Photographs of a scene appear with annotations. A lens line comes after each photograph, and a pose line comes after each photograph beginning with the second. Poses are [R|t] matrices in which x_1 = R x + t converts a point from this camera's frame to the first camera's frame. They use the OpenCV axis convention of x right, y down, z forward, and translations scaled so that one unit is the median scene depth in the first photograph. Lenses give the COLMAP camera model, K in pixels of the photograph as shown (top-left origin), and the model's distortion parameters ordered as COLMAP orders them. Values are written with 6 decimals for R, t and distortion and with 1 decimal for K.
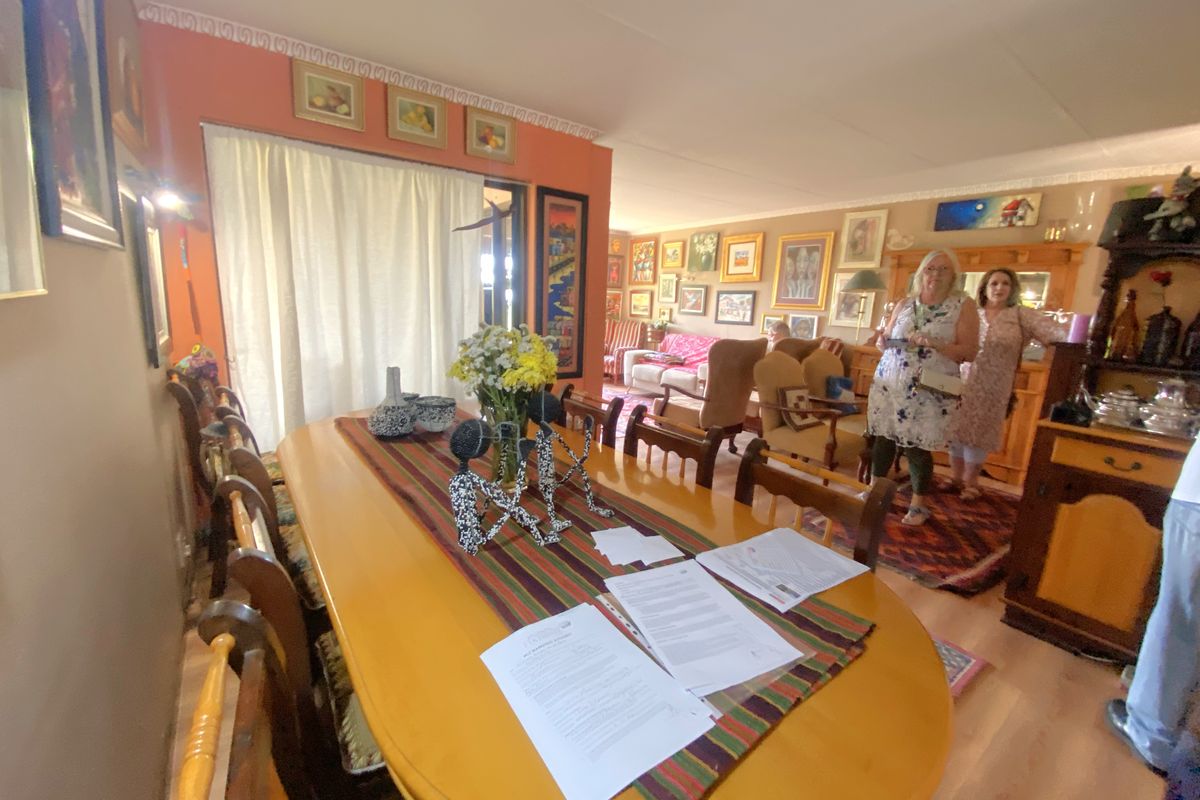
lens RADIAL K [[477.9, 0, 596.9], [0, 477.9, 399.2], [0, 0, 1]] dist [0.023143, -0.026830]
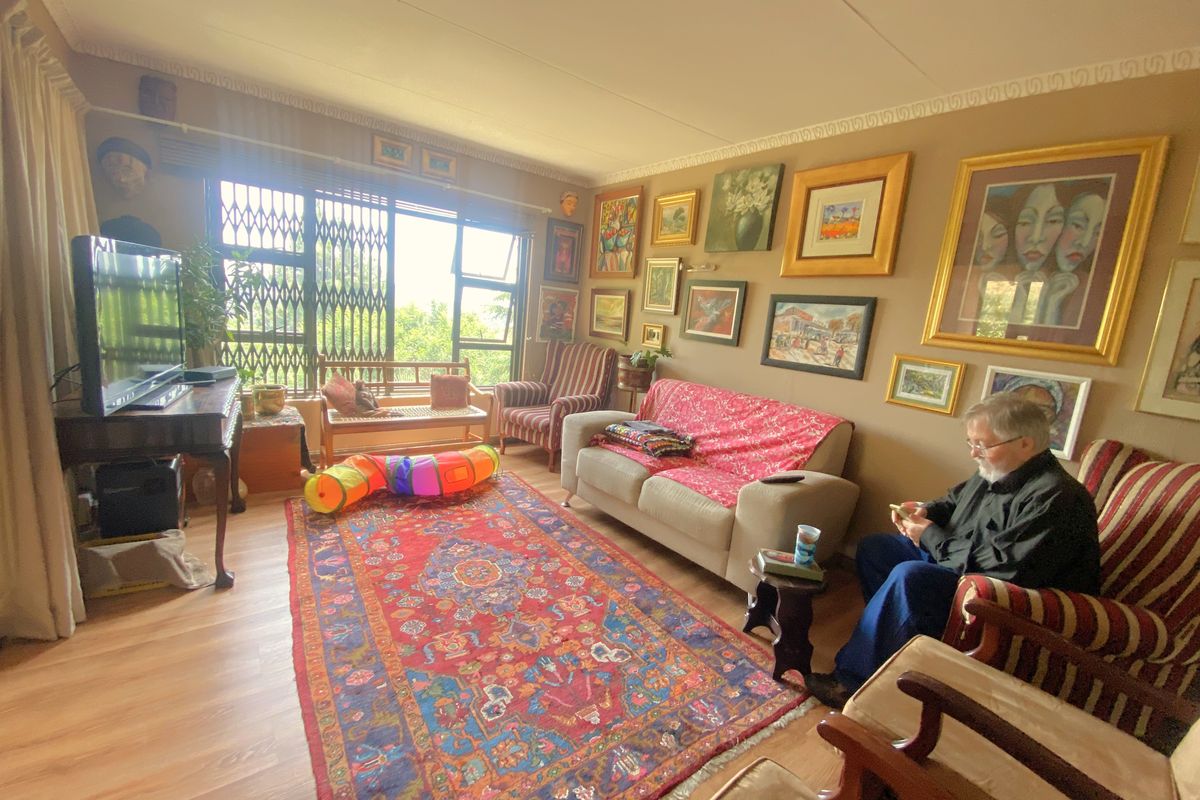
lens RADIAL K [[477.9, 0, 596.9], [0, 477.9, 399.2], [0, 0, 1]] dist [0.023143, -0.026830]
pose [[0.998177, 0.046313, 0.038692, 0.071289], [-0.045820, 0.998858, -0.013536, -0.110373], [-0.039275, 0.011738, 0.999159, 0.538231]]
